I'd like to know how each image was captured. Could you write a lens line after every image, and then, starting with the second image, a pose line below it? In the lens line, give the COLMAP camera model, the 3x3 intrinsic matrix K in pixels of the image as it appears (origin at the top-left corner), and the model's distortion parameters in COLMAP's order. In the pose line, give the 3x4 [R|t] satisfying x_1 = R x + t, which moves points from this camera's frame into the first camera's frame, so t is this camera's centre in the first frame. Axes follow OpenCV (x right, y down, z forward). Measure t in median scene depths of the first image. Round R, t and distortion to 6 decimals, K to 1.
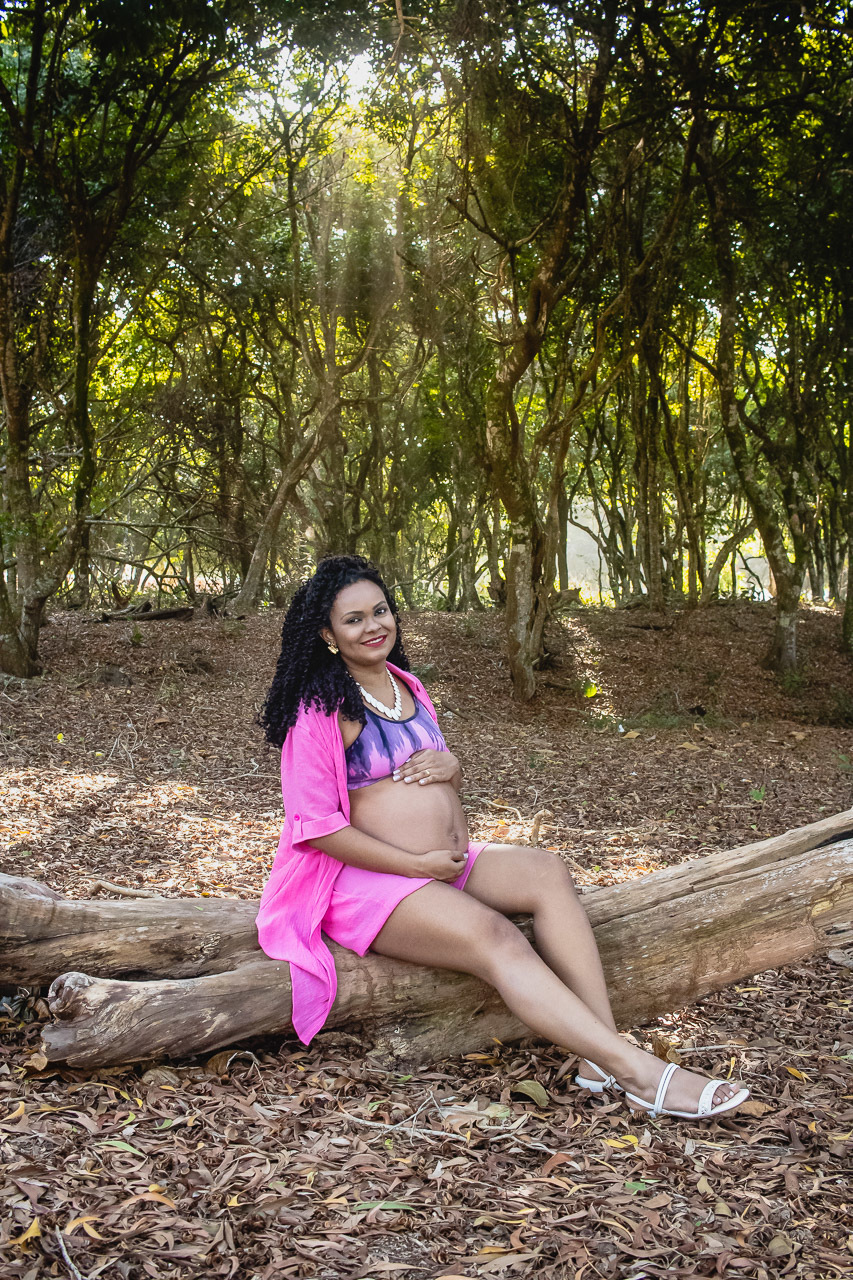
lens RADIAL K [[1414.2, 0, 426.5], [0, 1414.2, 640.0], [0, 0, 1]] dist [-0.067526, -0.013080]
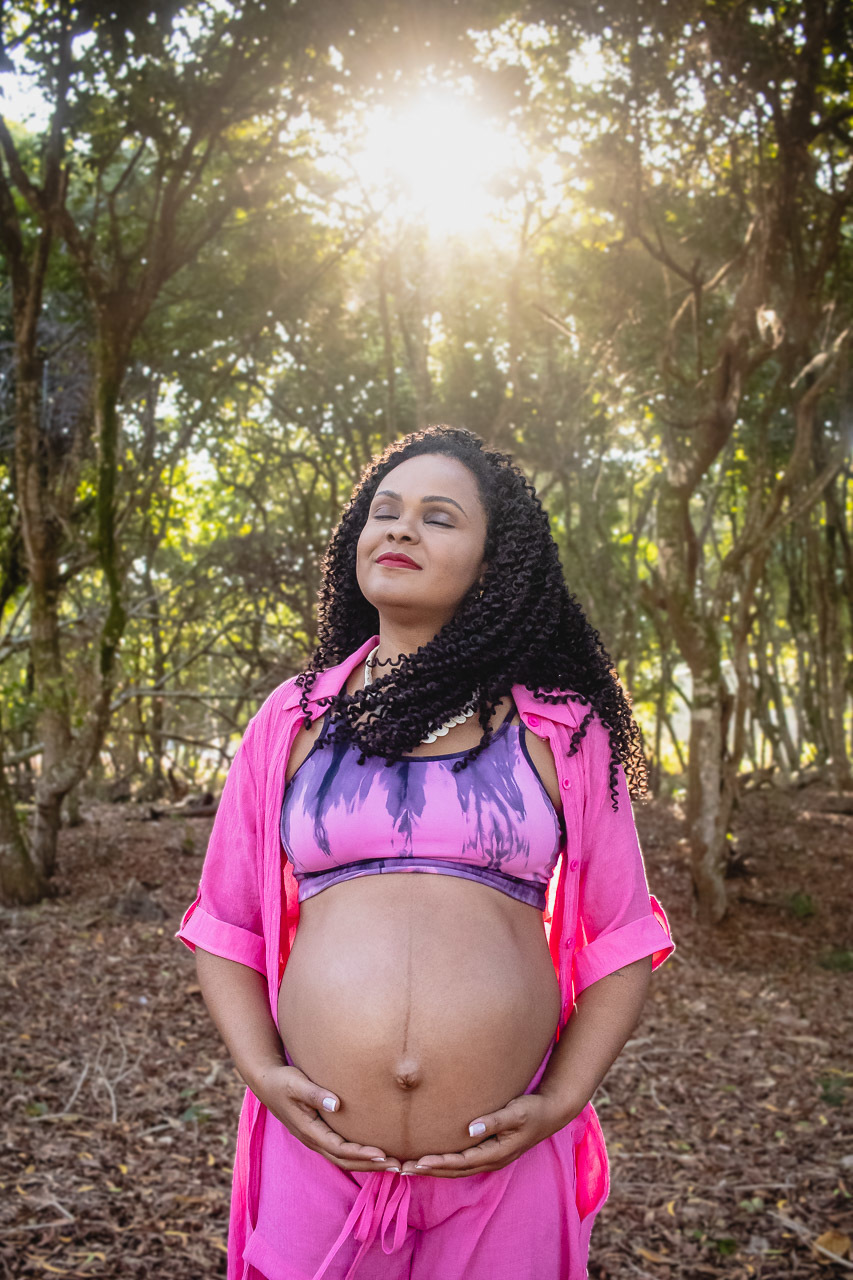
lens RADIAL K [[1414.2, 0, 426.5], [0, 1414.2, 640.0], [0, 0, 1]] dist [-0.067526, -0.013080]
pose [[0.997263, -0.024414, -0.069787, -0.024226], [0.015920, 0.992672, -0.119783, -0.018021], [0.072200, 0.118344, 0.990344, 0.262158]]
